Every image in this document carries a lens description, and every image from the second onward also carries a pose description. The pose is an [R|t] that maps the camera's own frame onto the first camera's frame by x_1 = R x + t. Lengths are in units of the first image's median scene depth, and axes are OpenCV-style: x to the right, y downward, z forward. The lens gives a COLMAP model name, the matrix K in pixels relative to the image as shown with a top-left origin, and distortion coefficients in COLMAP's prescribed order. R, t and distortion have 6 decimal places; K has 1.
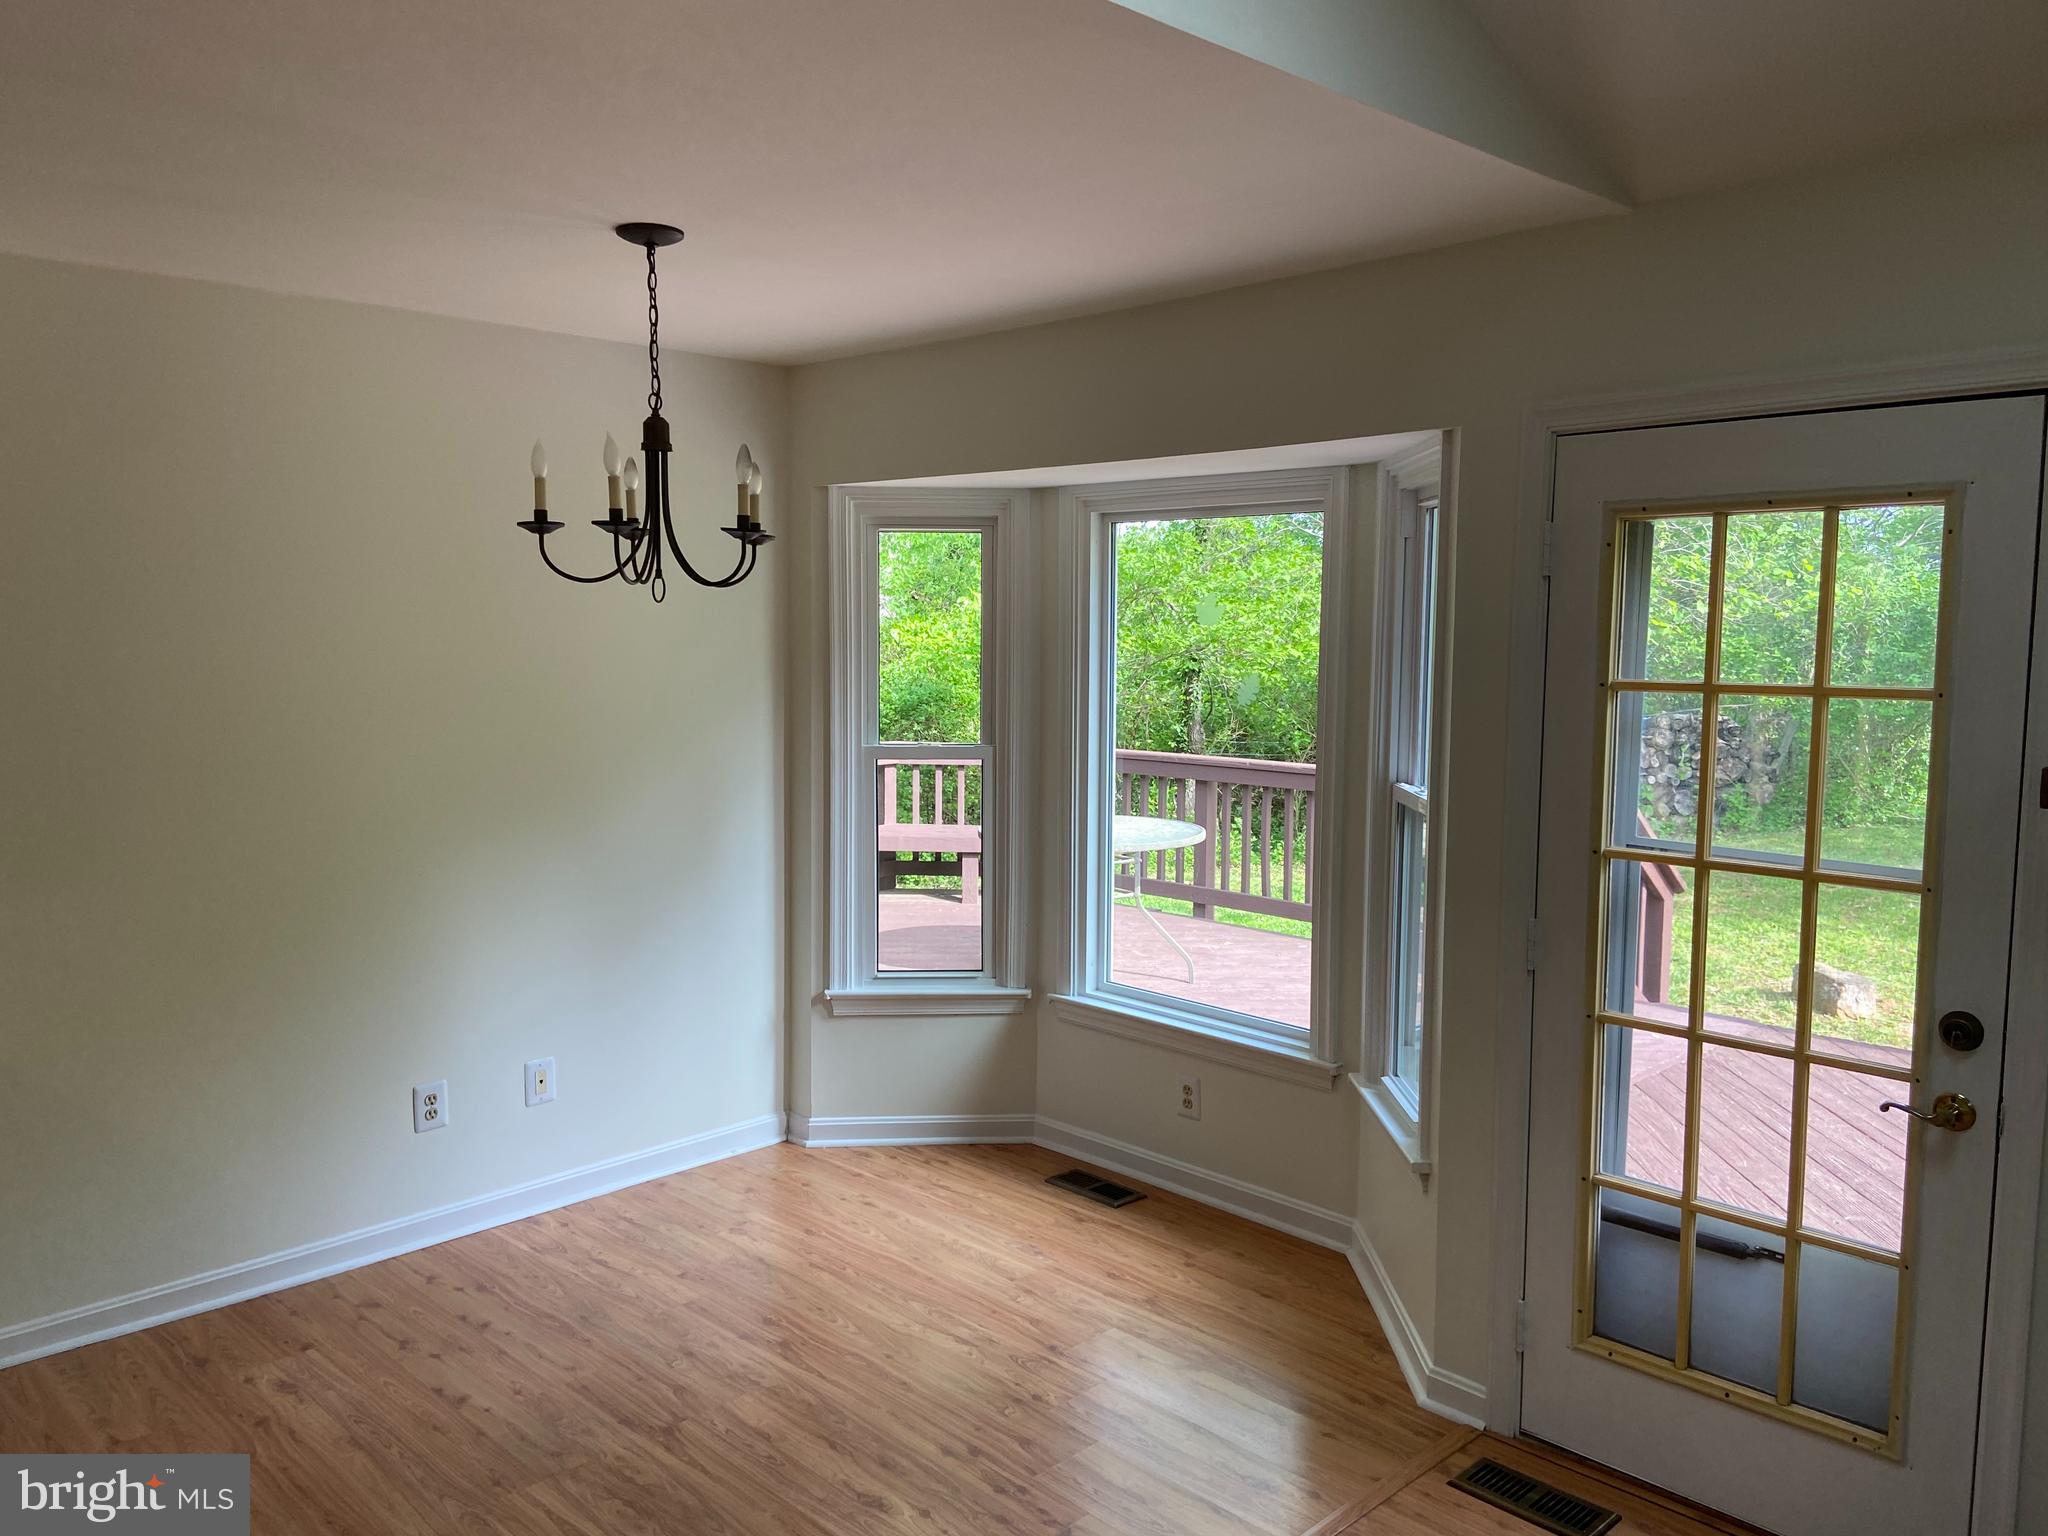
lens RADIAL K [[1546.4, 0, 1024.0], [0, 1546.4, 768.0], [0, 0, 1]] dist [0.121052, -0.091529]
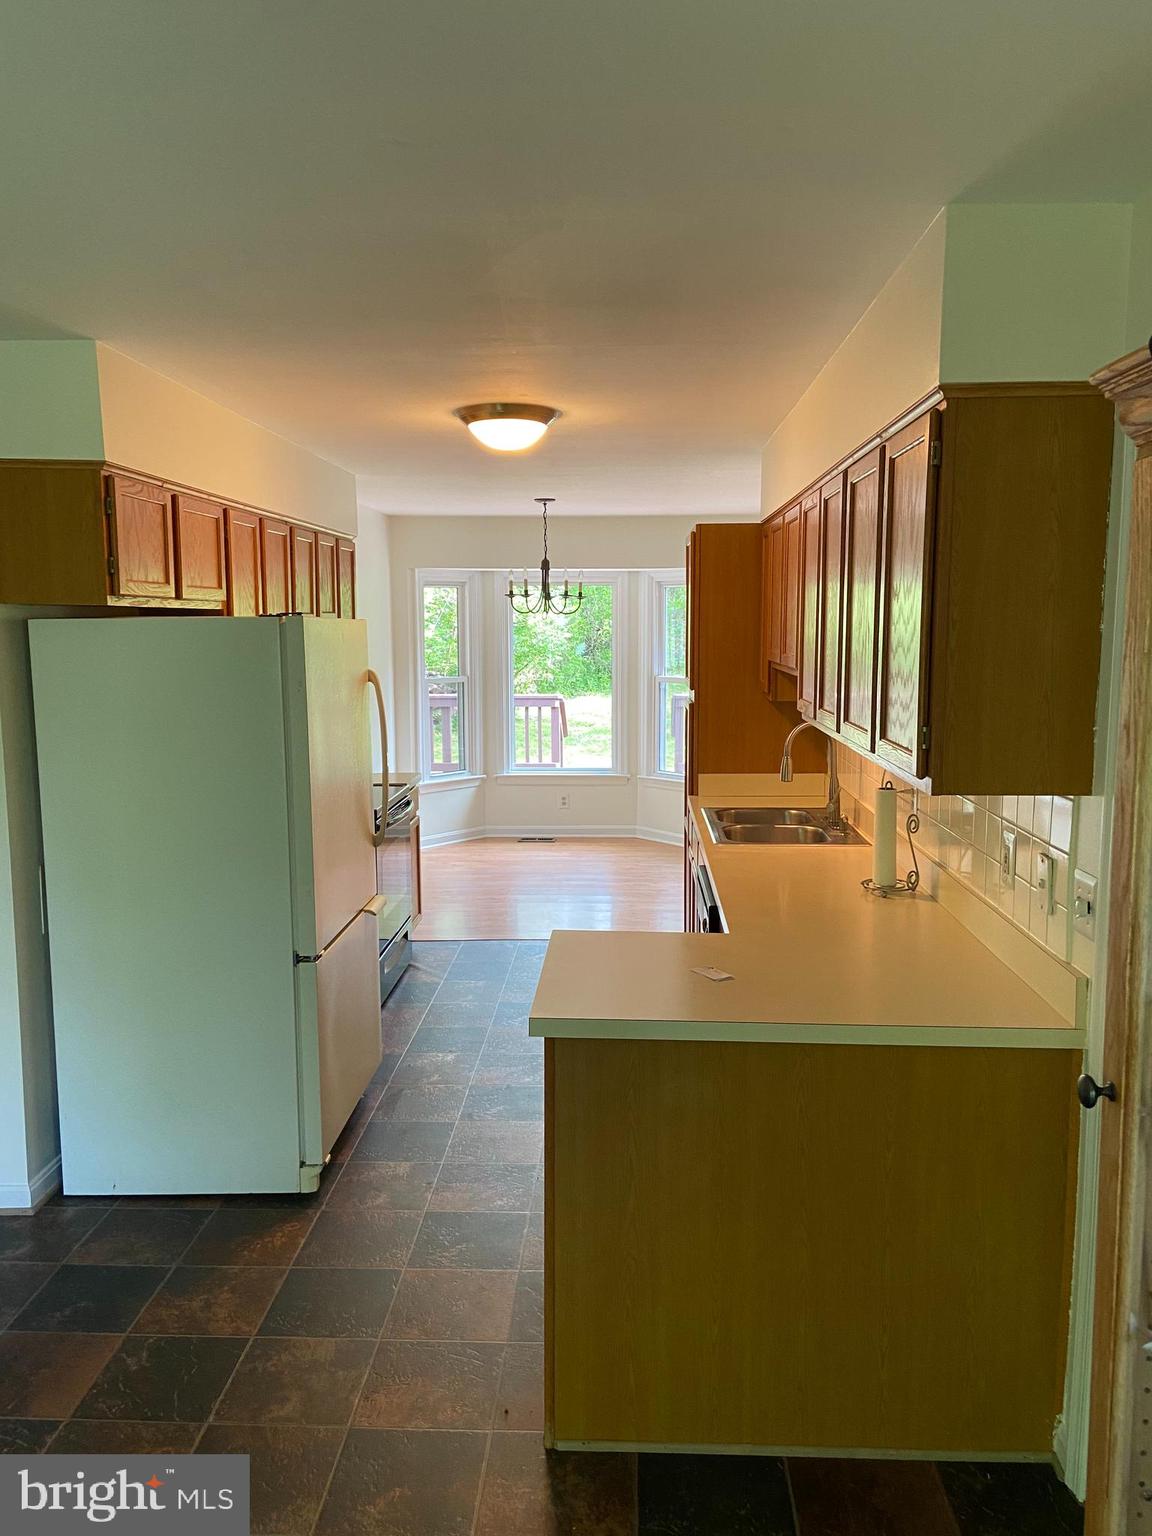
lens RADIAL K [[1159.8, 0, 576.0], [0, 1159.8, 768.0], [0, 0, 1]] dist [0.121052, -0.091529]
pose [[0.735202, -0.094605, 0.671213, -1.644670], [0.073906, 0.995497, 0.059361, 0.048118], [-0.673807, 0.005964, 0.738884, -0.676471]]
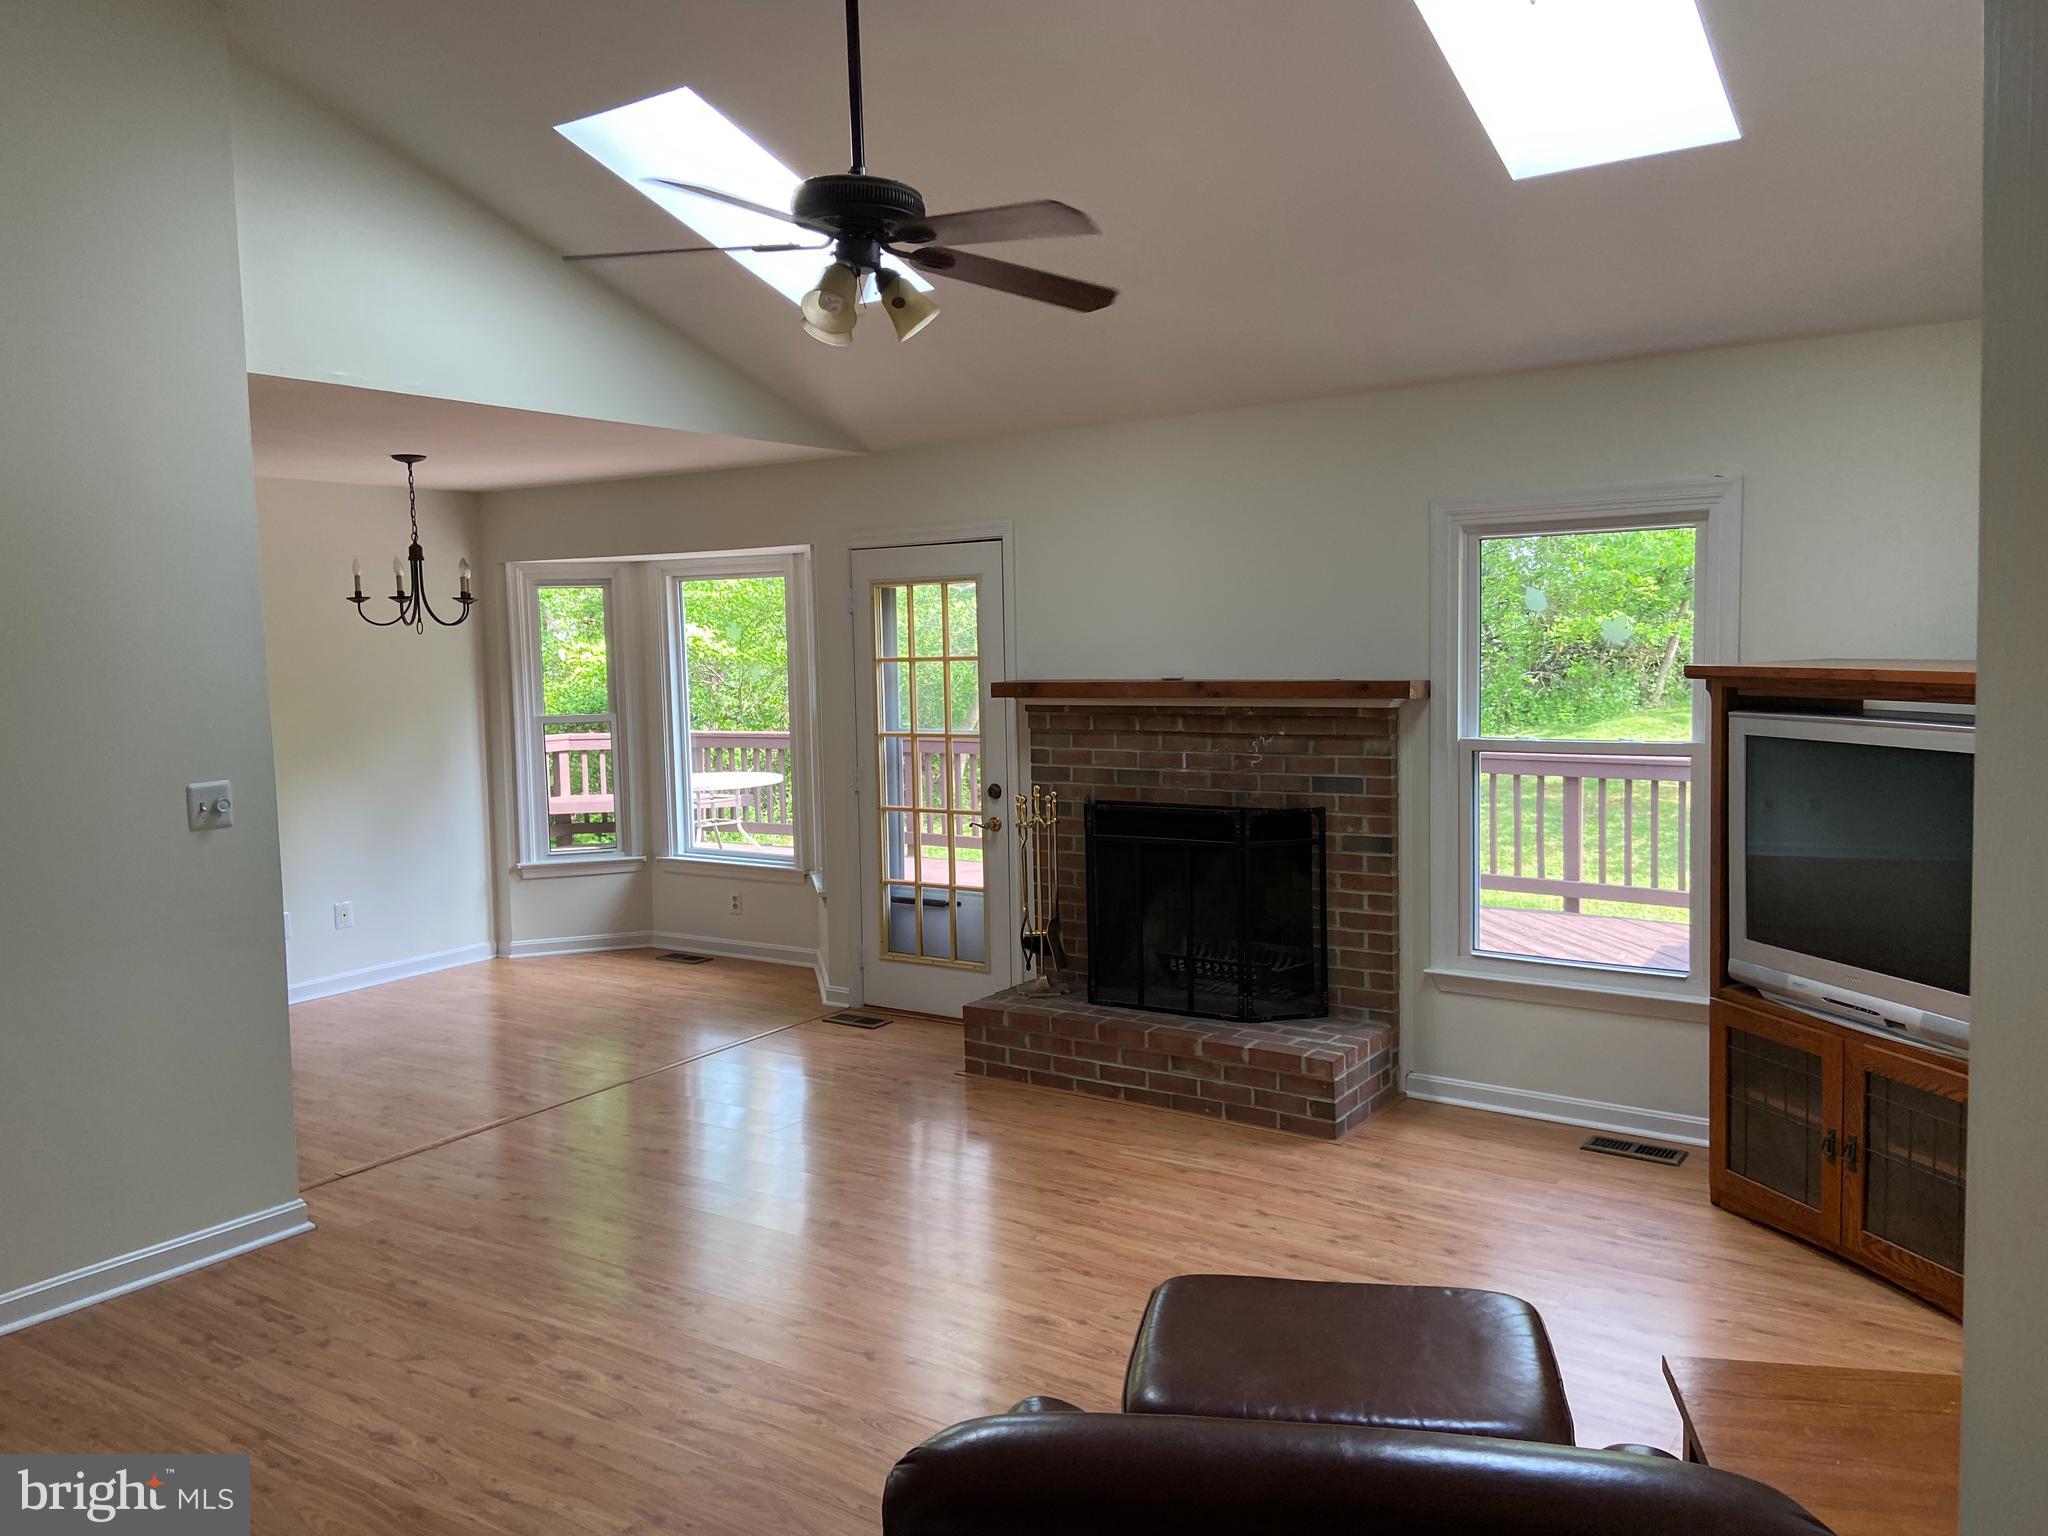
lens RADIAL K [[1546.4, 0, 1024.0], [0, 1546.4, 768.0], [0, 0, 1]] dist [0.121052, -0.091529]
pose [[0.980821, -0.046723, 0.189227, 0.134762], [0.048858, 0.998784, -0.006636, 0.114140], [-0.188687, 0.015754, 0.981911, -1.102040]]
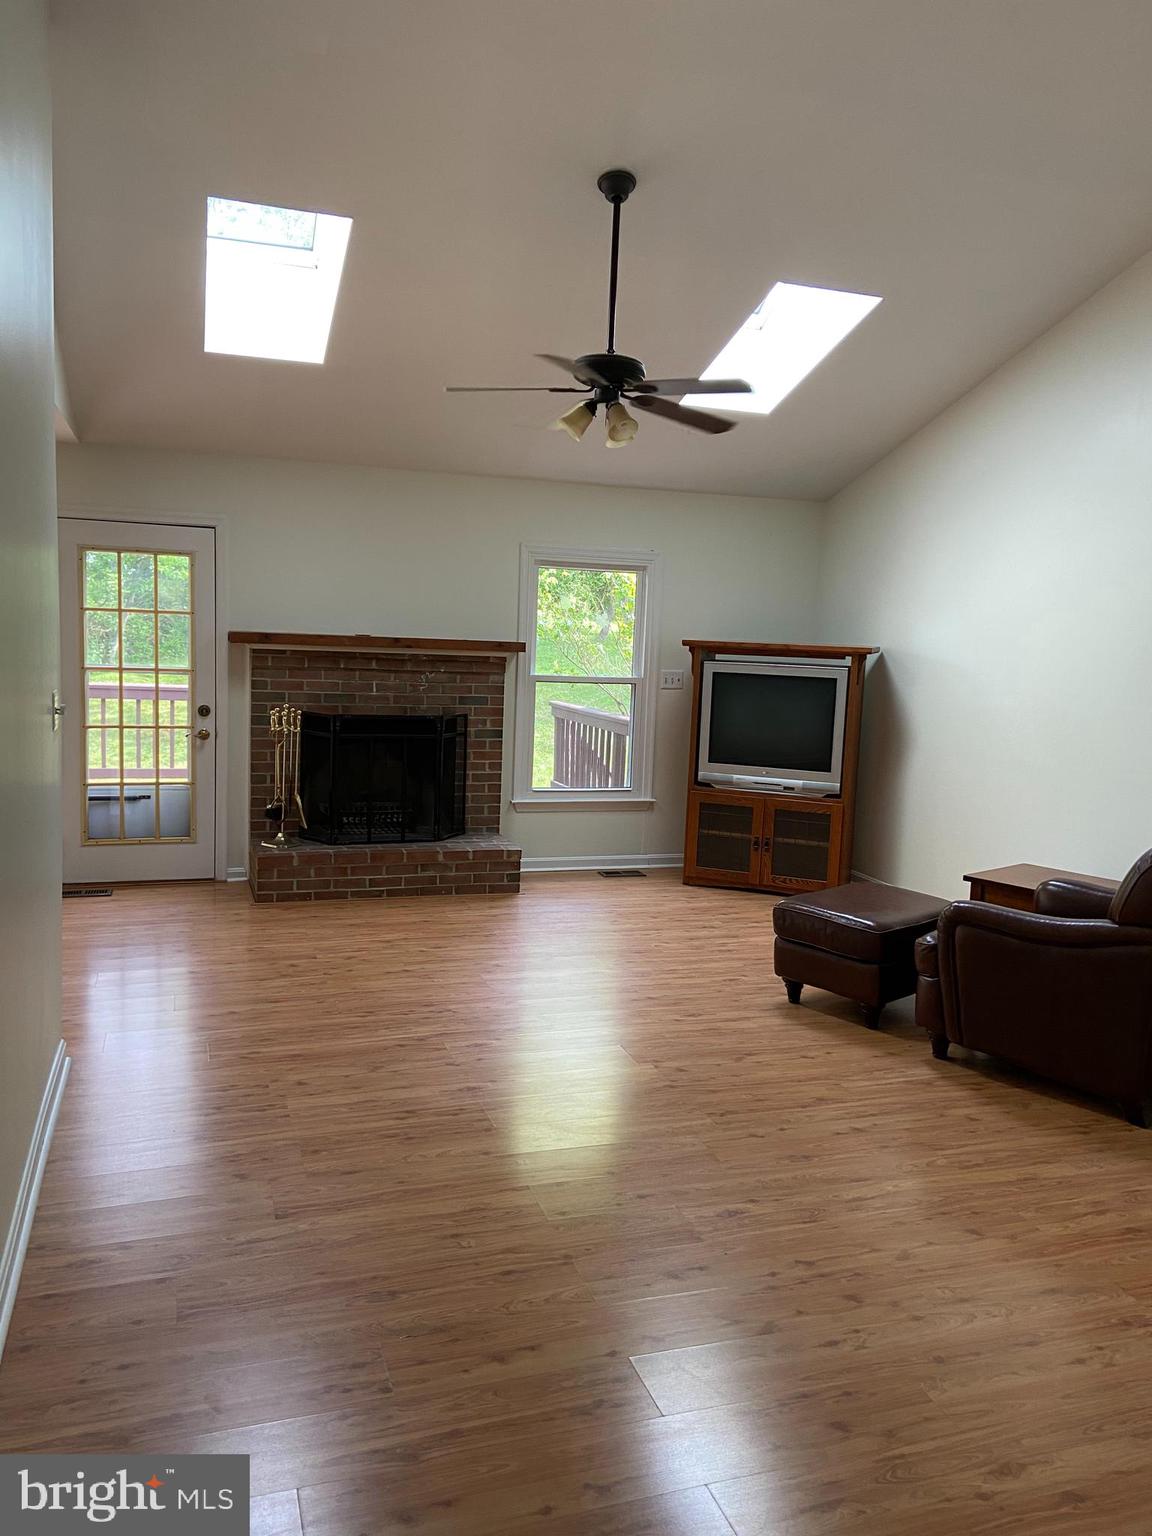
lens RADIAL K [[1159.8, 0, 576.0], [0, 1159.8, 768.0], [0, 0, 1]] dist [0.121052, -0.091529]
pose [[0.432987, -0.100149, 0.895819, -1.071803], [0.050877, 0.994940, 0.086639, 0.084871], [-0.899963, 0.008063, 0.435892, -0.663291]]
